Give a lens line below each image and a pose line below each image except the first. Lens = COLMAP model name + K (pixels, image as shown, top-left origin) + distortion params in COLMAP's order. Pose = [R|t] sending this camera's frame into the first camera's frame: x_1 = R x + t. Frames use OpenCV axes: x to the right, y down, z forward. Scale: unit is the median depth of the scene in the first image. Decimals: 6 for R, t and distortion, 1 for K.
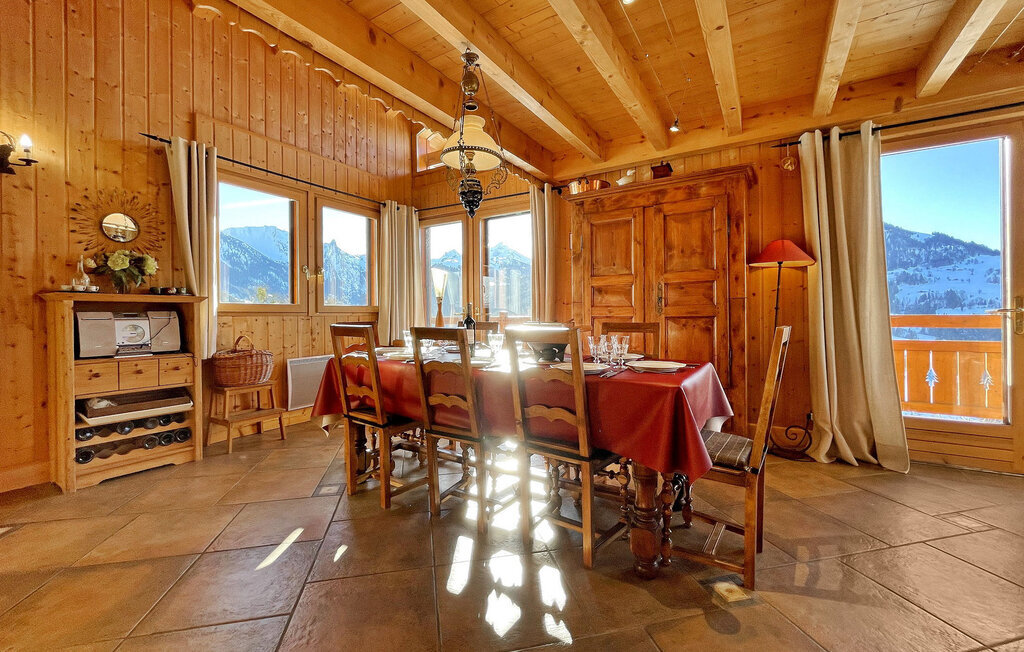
lens RADIAL K [[422.2, 0, 493.5], [0, 422.2, 310.0], [0, 0, 1]] dist [0.022074, -0.004966]
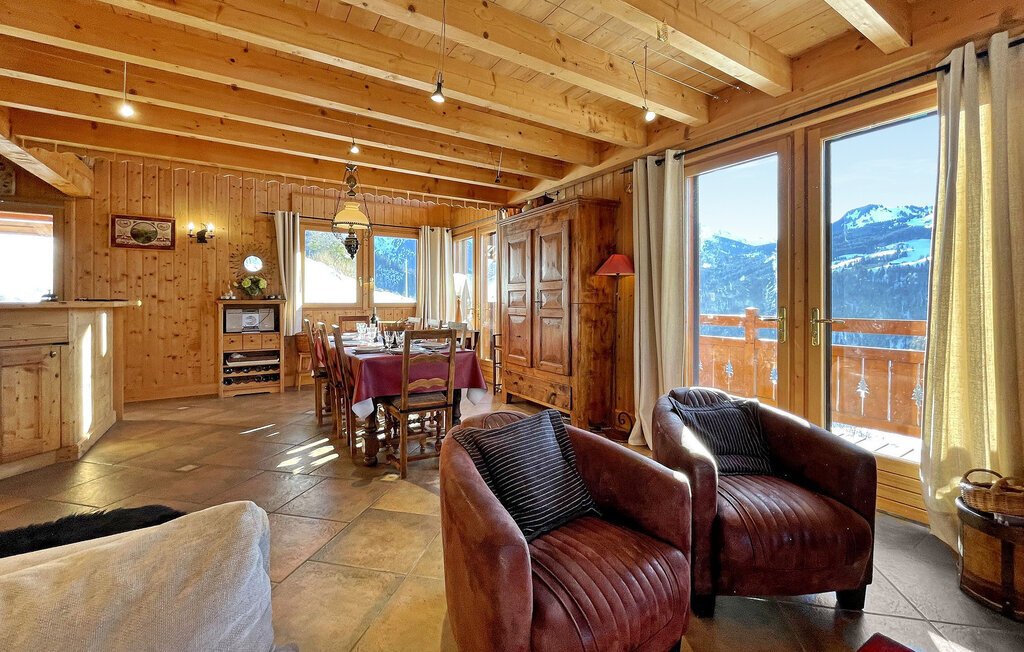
lens RADIAL K [[422.2, 0, 511.2], [0, 422.2, 294.6], [0, 0, 1]] dist [0.022074, -0.004966]
pose [[0.904860, -0.003491, -0.425694, 0.917016], [0.004313, 0.999990, 0.000967, -0.051848], [0.425687, -0.002711, 0.904866, -0.197336]]
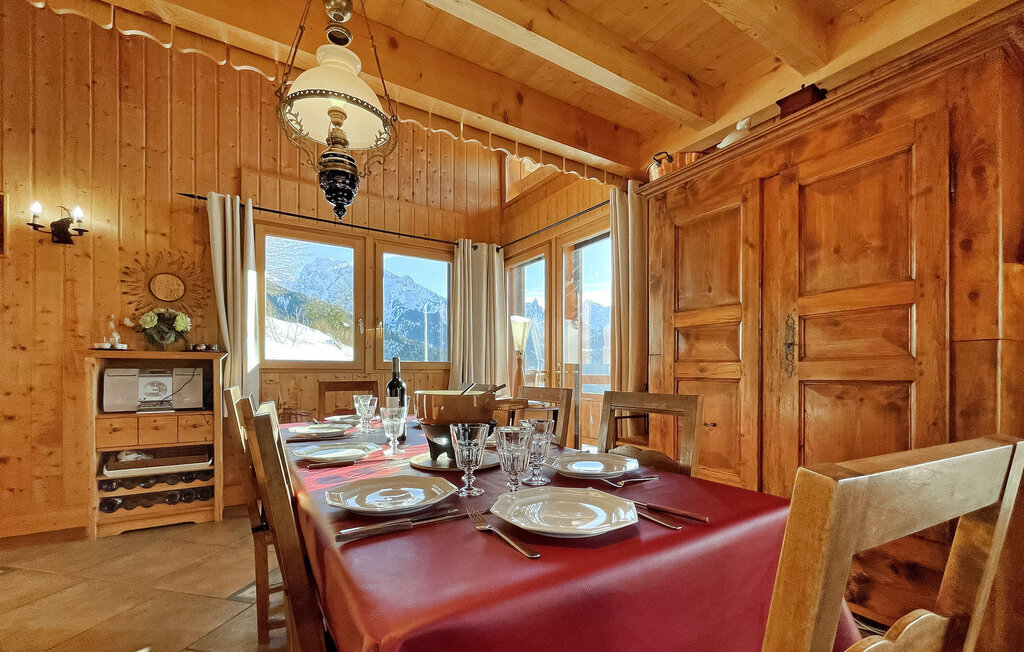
lens RADIAL K [[422.2, 0, 514.5], [0, 422.2, 372.0], [0, 0, 1]] dist [0.022074, -0.004966]
pose [[0.908514, 0.005714, -0.417815, 0.323568], [0.001016, 0.999873, 0.015885, -0.002449], [0.417853, -0.014856, 0.908393, 0.393580]]
